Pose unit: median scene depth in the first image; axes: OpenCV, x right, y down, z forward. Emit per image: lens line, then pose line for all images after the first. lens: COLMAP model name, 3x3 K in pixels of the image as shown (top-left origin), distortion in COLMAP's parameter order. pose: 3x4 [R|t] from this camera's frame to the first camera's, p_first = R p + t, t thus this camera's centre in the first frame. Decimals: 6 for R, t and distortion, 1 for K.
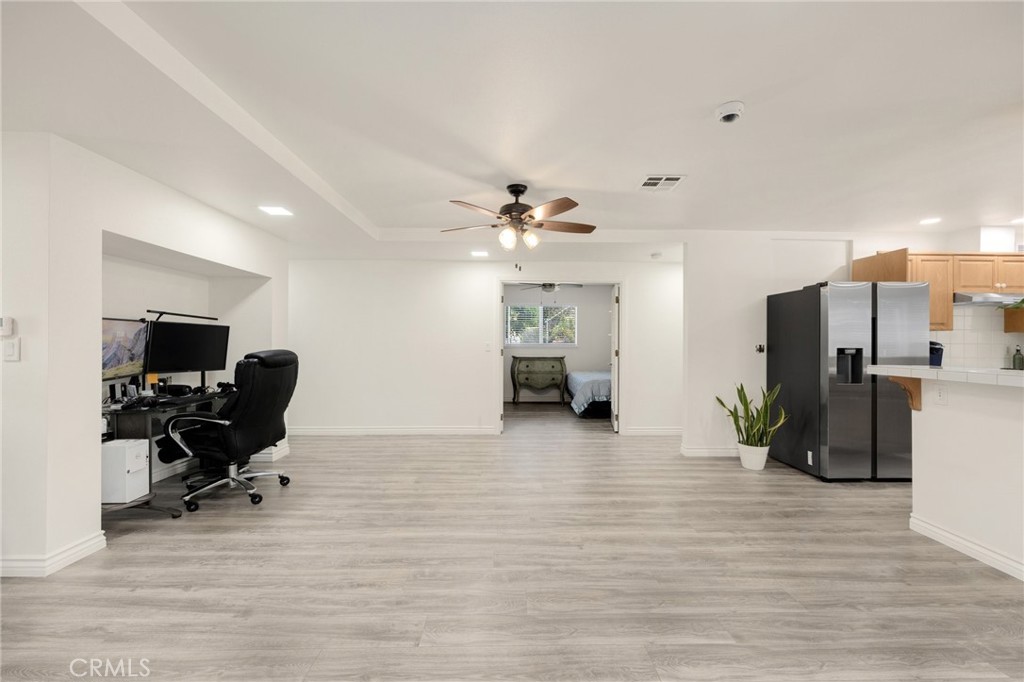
lens RADIAL K [[414.2, 0, 516.5], [0, 414.2, 342.0], [0, 0, 1]] dist [0.000559, -0.000007]
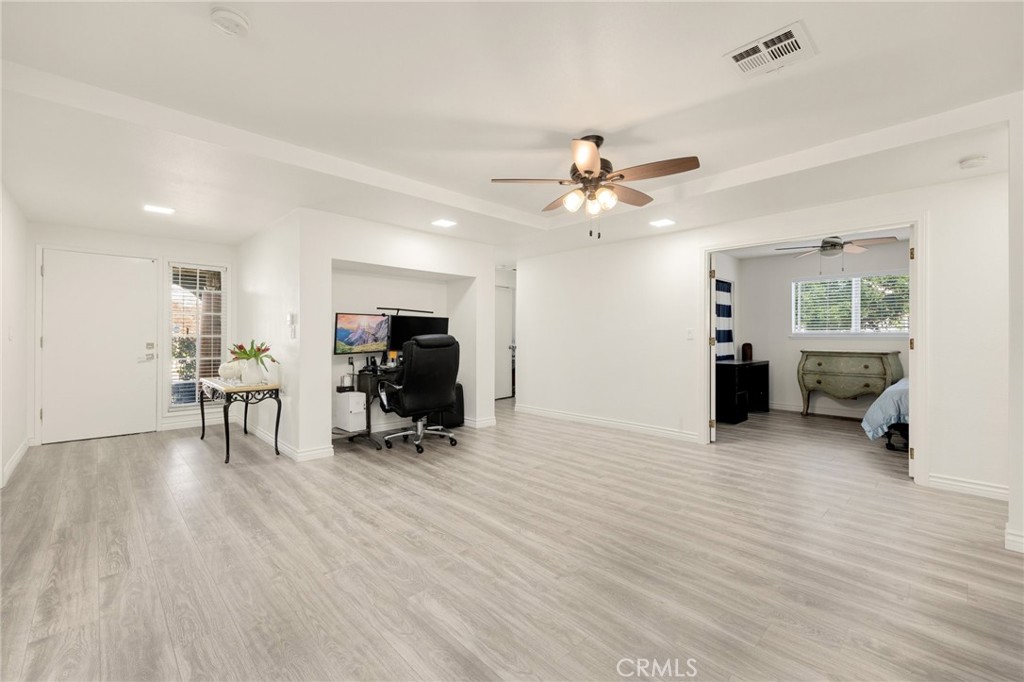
lens RADIAL K [[431.7, 0, 515.7], [0, 431.7, 335.8], [0, 0, 1]] dist [0.004594, 0.000031]
pose [[0.679525, -0.004087, -0.733641, 0.562271], [0.001971, 0.999991, -0.003746, 0.029978], [0.733650, 0.001099, 0.679527, 0.299728]]
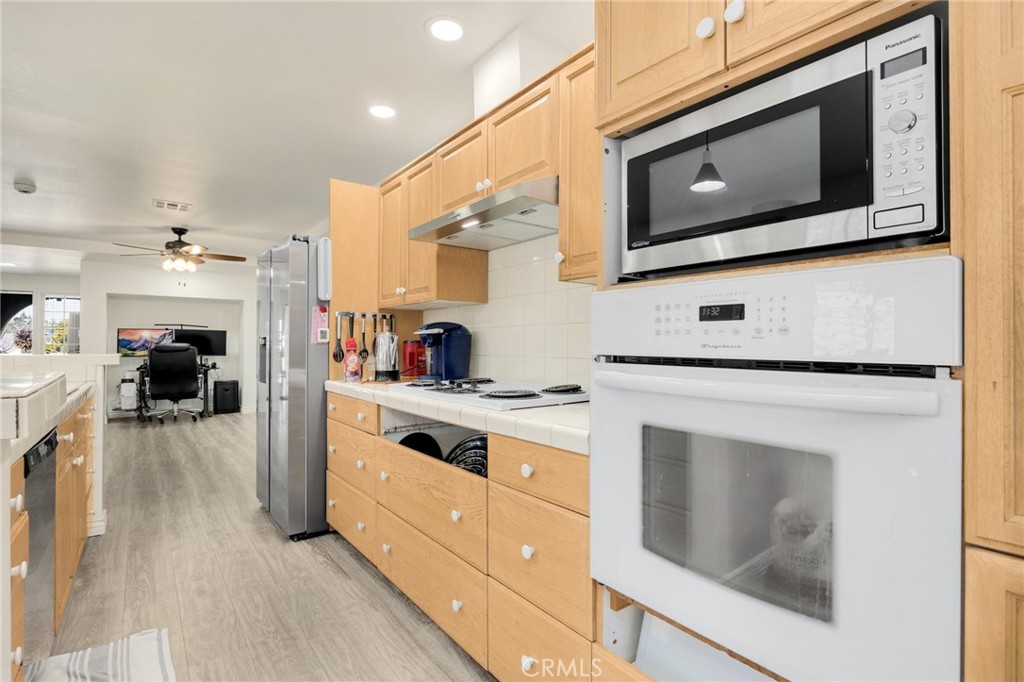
lens RADIAL K [[495.3, 0, 512.0], [0, 495.3, 341.0], [0, 0, 1]] dist [0.002541, 0.000260]
pose [[0.580124, -0.009587, -0.814472, 2.152698], [0.001983, 0.999944, -0.010357, 0.036621], [0.814526, 0.004394, 0.580111, 0.979613]]
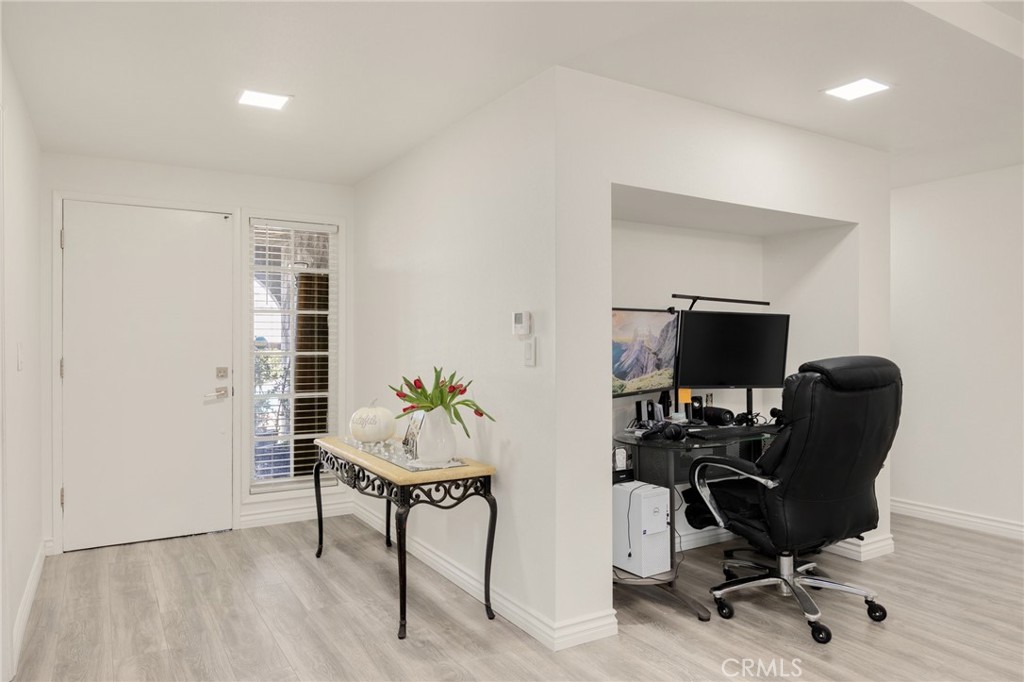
lens RADIAL K [[676.9, 0, 512.0], [0, 676.9, 341.0], [0, 0, 1]] dist [-0.002727, 0.001077]
pose [[0.503357, -0.004985, -0.864064, -0.070446], [0.004960, 0.999984, -0.002879, 0.000475], [0.864064, -0.002837, 0.503373, 0.213501]]
